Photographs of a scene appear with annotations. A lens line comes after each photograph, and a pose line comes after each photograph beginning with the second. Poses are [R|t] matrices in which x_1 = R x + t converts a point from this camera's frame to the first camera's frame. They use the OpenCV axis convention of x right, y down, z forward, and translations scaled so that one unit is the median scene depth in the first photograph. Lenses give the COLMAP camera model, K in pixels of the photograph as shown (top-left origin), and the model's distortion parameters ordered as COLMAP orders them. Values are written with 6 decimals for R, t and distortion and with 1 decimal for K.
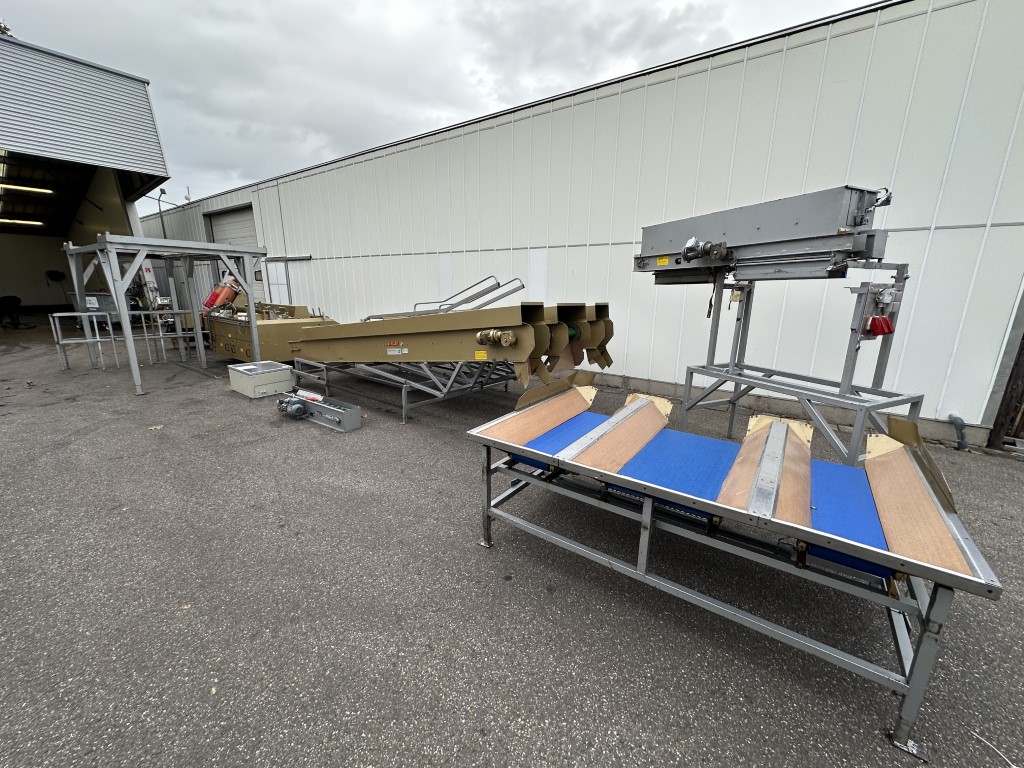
lens RADIAL K [[406.0, 0, 512.0], [0, 406.0, 384.0], [0, 0, 1]] dist [0.001352, -0.000003]
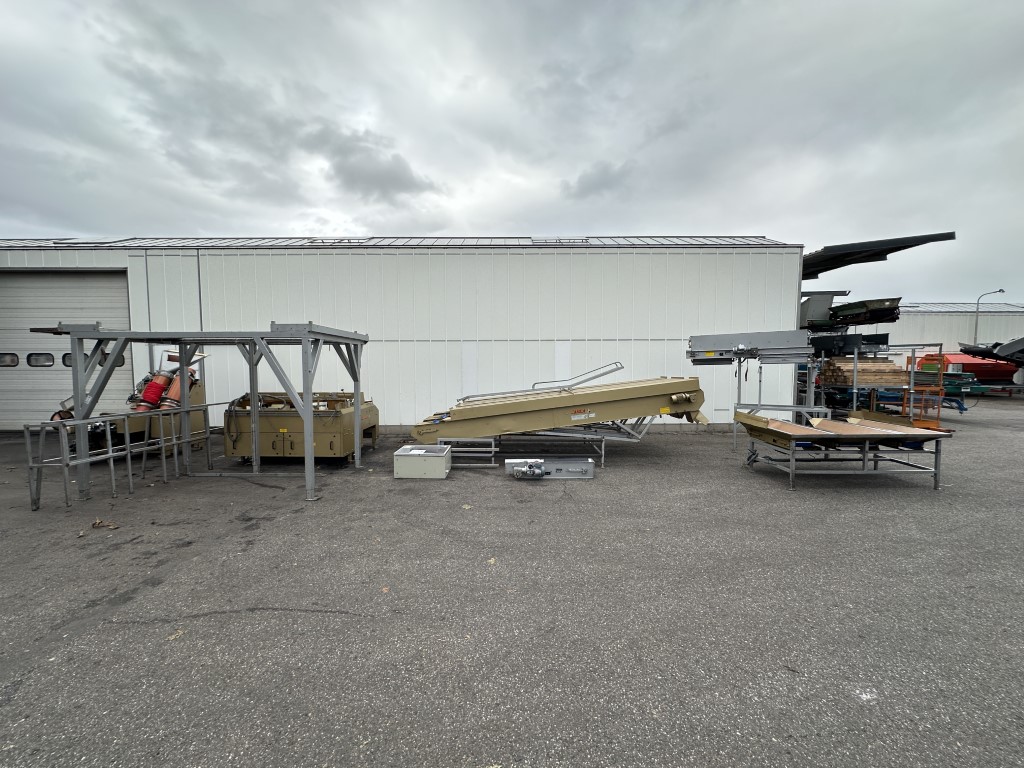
lens RADIAL K [[406.0, 0, 512.0], [0, 406.0, 384.0], [0, 0, 1]] dist [0.001352, -0.000003]
pose [[0.800481, -0.042576, 0.597844, -1.345816], [0.153467, 0.978781, -0.135779, -0.041245], [-0.579377, 0.200438, 0.790029, 0.040758]]
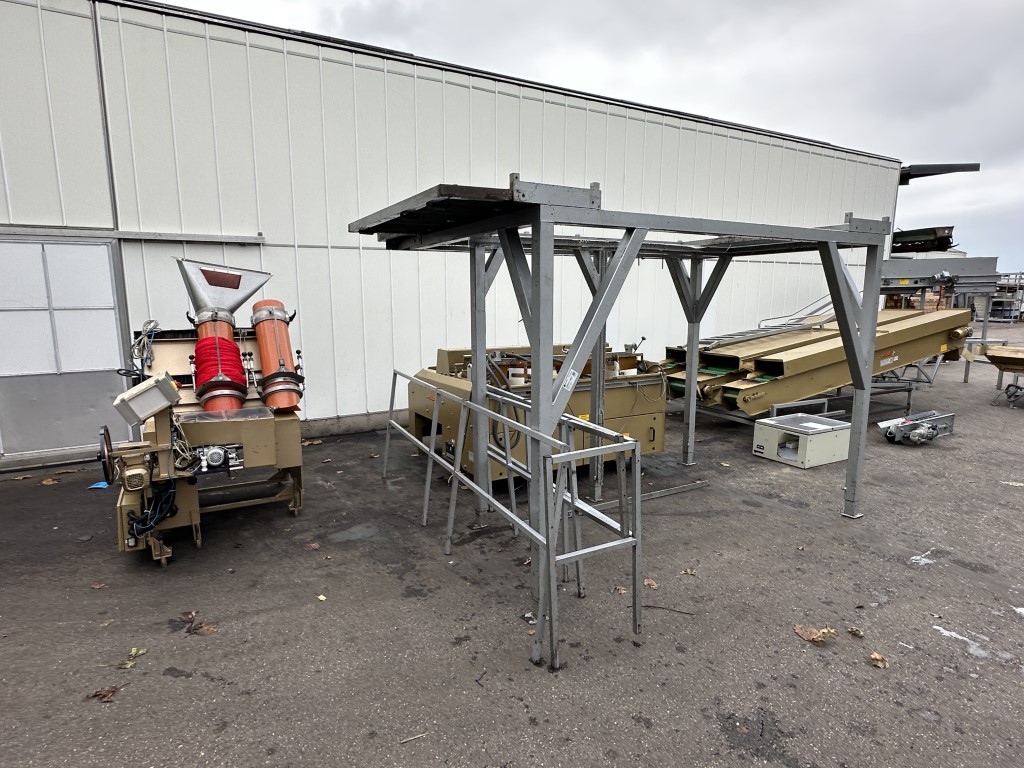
lens RADIAL K [[574.3, 0, 512.0], [0, 574.3, 384.0], [0, 0, 1]] dist [-0.003543, 0.001864]
pose [[0.413144, -0.142423, 0.899460, -2.133864], [0.229295, 0.972142, 0.048611, -0.333349], [-0.881326, 0.186158, 0.434292, 1.286233]]
